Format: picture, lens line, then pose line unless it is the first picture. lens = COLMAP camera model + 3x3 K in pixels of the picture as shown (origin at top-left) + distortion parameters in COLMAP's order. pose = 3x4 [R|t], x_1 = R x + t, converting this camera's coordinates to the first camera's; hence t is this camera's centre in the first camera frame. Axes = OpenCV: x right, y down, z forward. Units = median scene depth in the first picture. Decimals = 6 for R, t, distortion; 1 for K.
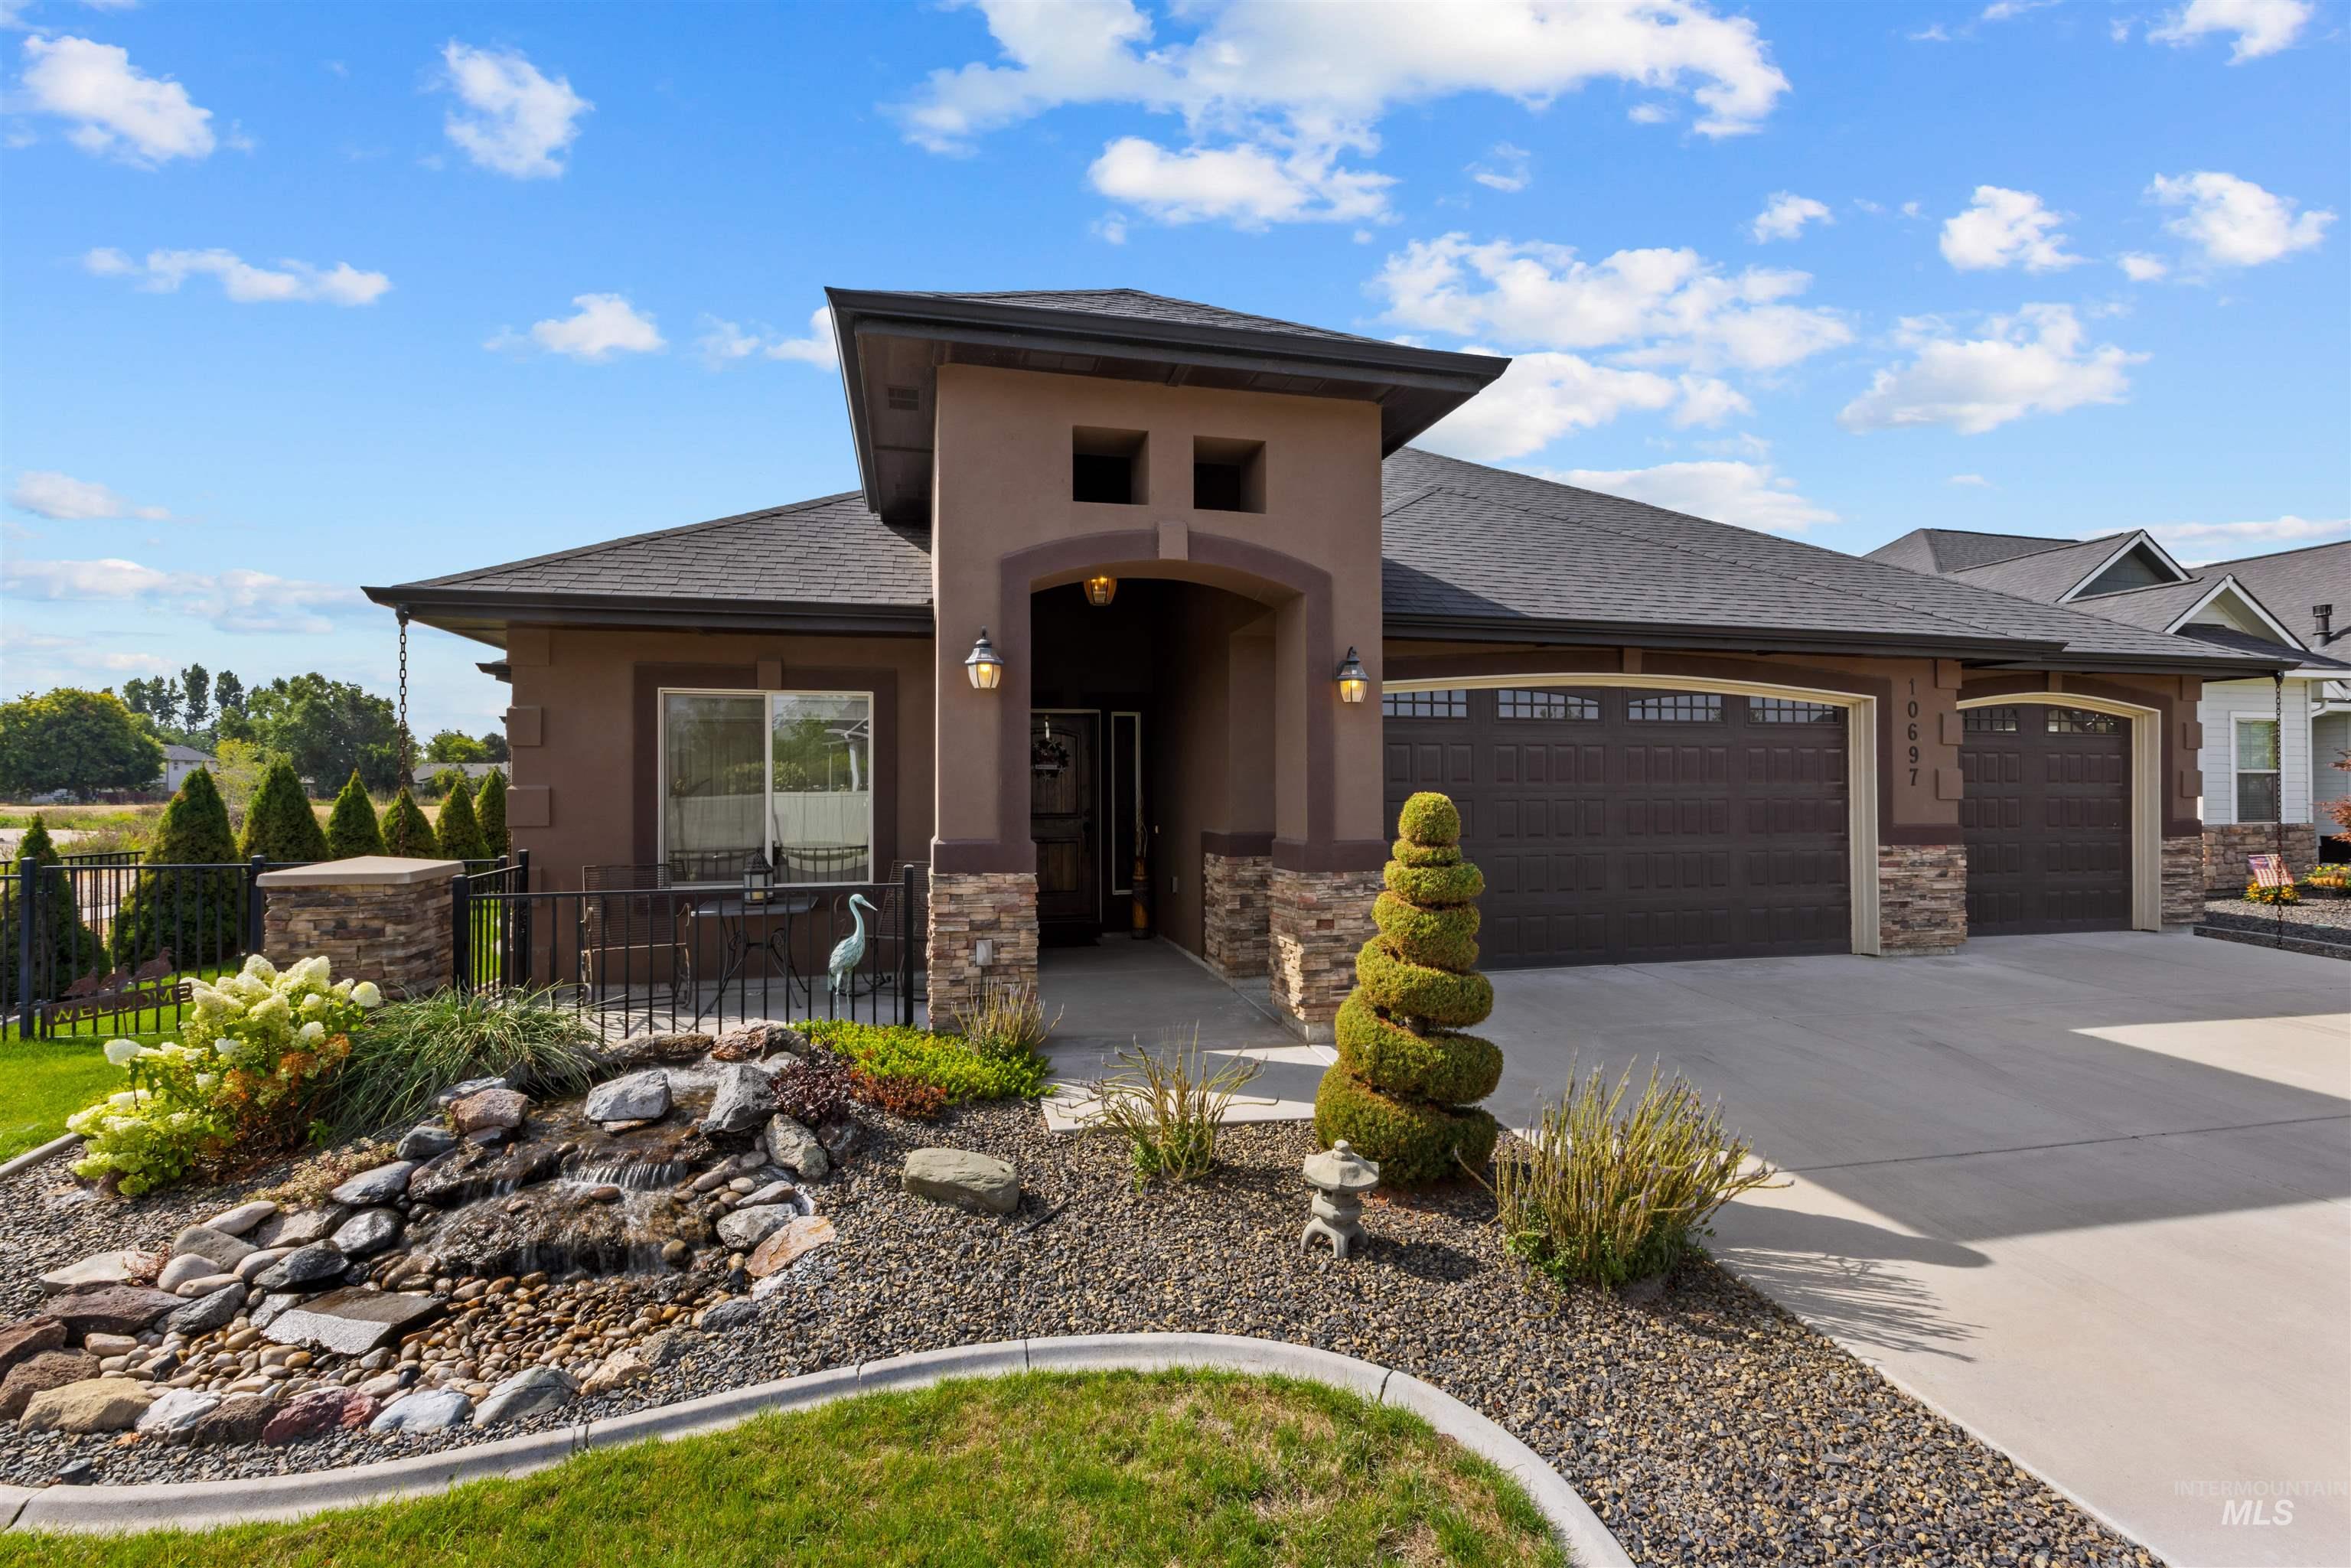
lens RADIAL K [[1089.0, 0, 1250.7], [0, 1089.0, 780.1], [0, 0, 1]] dist [0.001265, 0.000146]
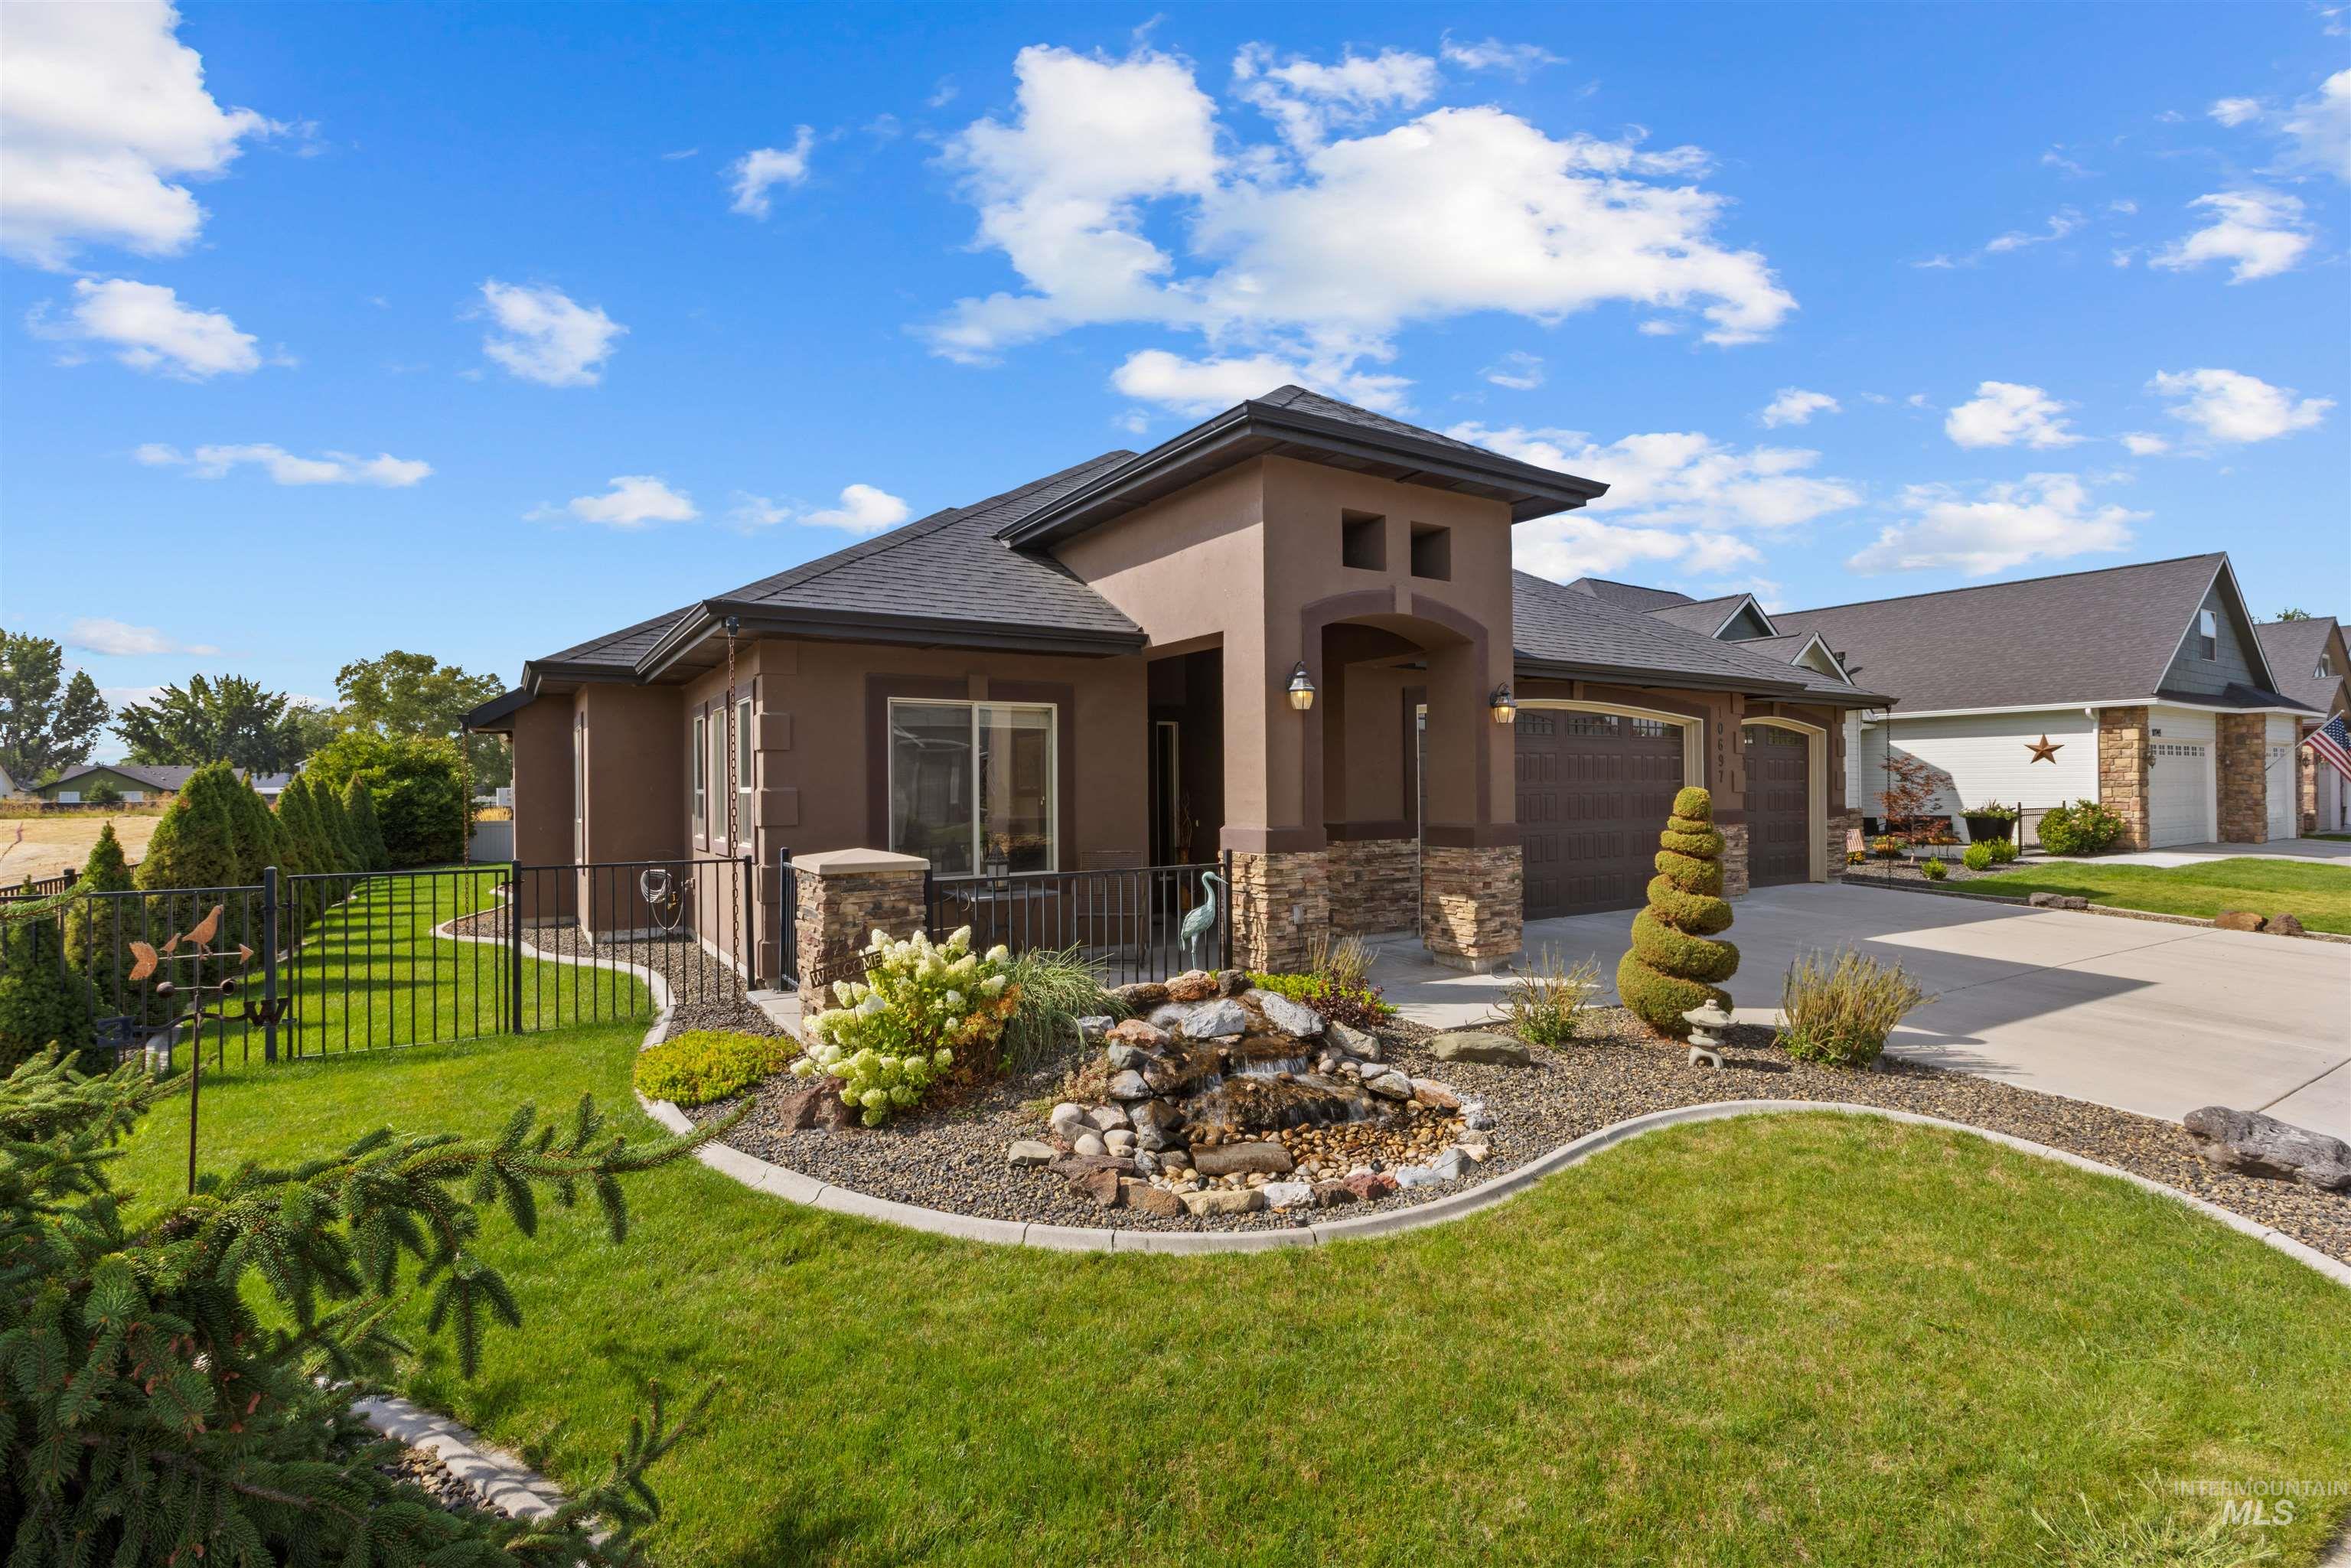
lens RADIAL K [[1097.6, 0, 1251.5], [0, 1097.6, 783.2], [0, 0, 1]] dist [-0.001793, -0.000001]
pose [[0.937450, -0.004810, 0.348087, -0.691335], [0.004285, 0.999988, 0.002278, 0.000205], [-0.348094, -0.000644, 0.937459, -0.184937]]
